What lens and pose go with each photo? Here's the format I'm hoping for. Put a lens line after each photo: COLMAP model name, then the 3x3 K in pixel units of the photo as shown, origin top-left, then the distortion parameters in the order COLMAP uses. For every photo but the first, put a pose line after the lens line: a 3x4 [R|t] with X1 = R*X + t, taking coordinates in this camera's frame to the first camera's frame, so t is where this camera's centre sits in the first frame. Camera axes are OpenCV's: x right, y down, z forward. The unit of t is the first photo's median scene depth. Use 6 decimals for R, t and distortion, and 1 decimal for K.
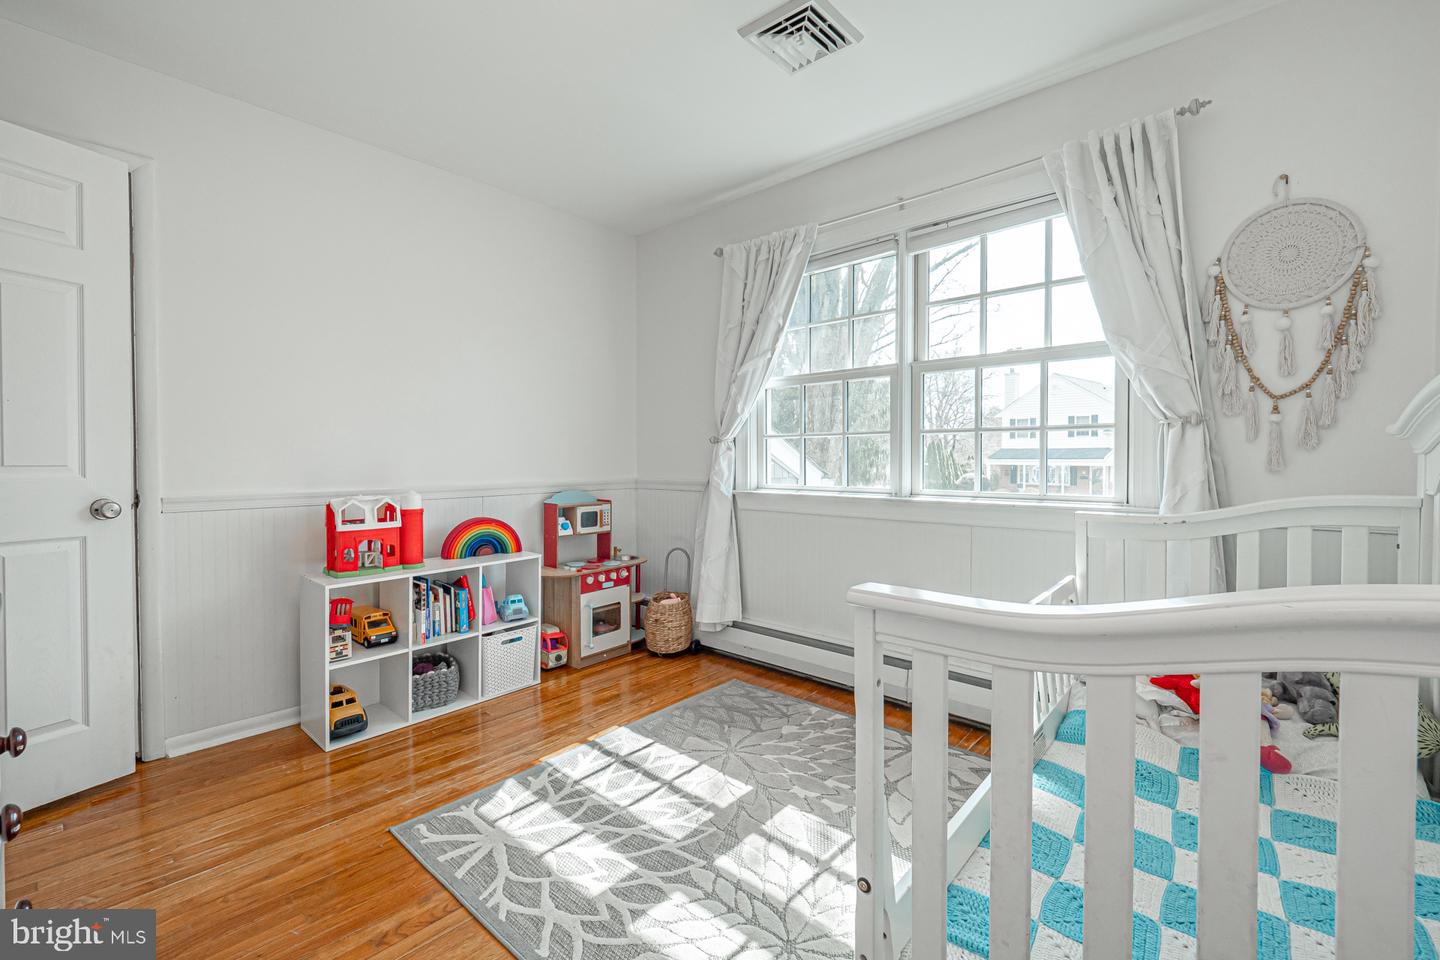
lens RADIAL K [[607.1, 0, 713.3], [0, 607.1, 475.2], [0, 0, 1]] dist [0.008874, -0.002587]
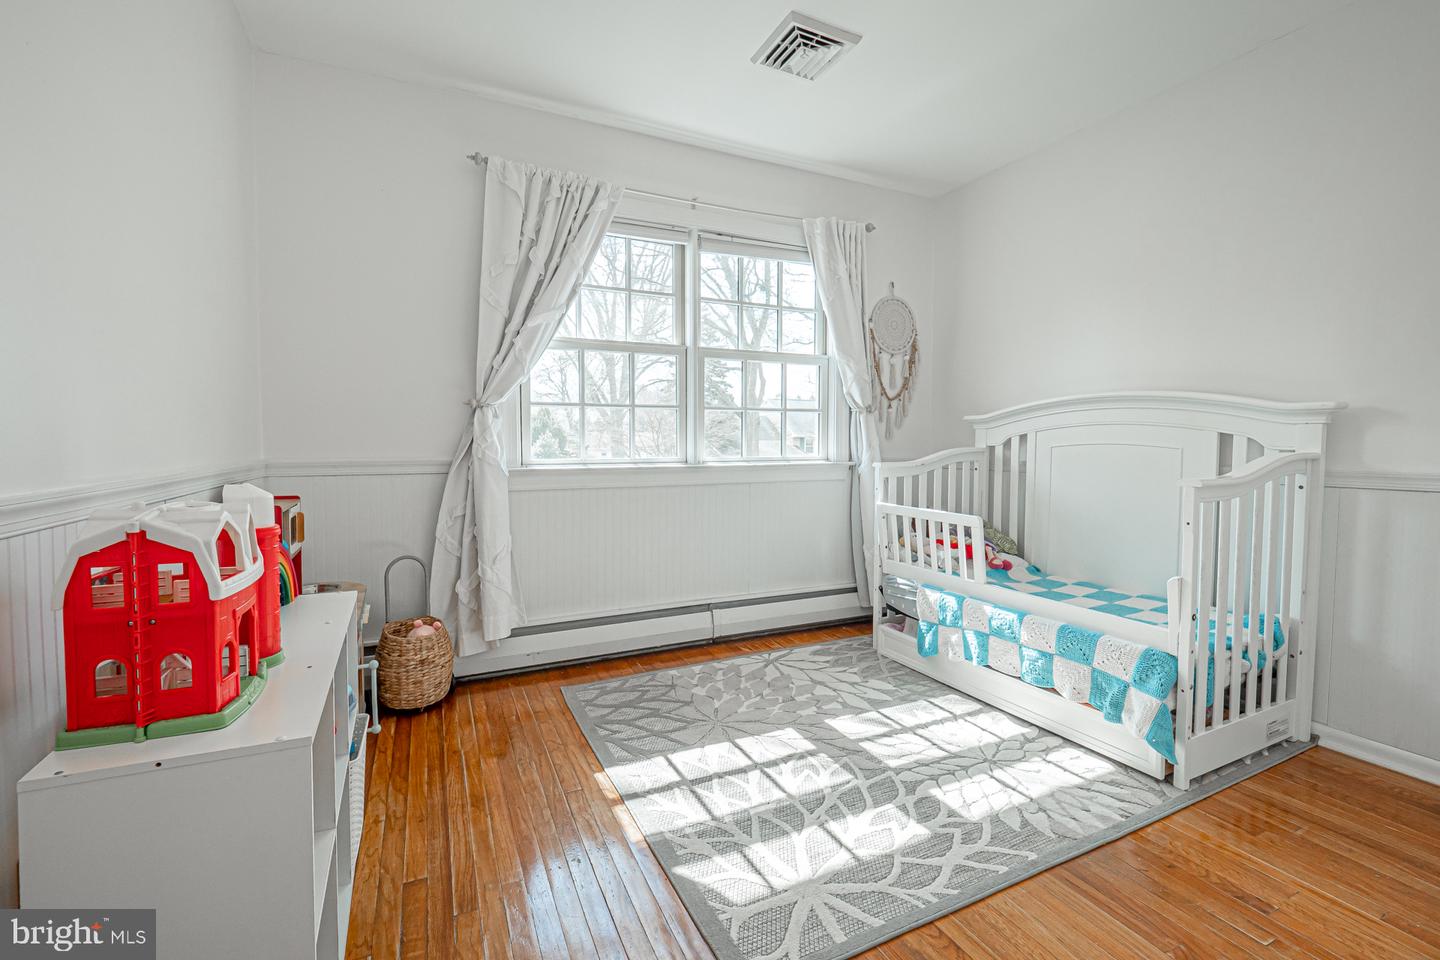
lens RADIAL K [[607.1, 0, 720.1], [0, 607.1, 473.0], [0, 0, 1]] dist [0.008874, -0.002587]
pose [[0.398978, -0.050018, 0.915596, -0.979546], [0.023315, 0.998742, 0.044400, 0.003927], [-0.916664, 0.003632, 0.399642, 0.688692]]
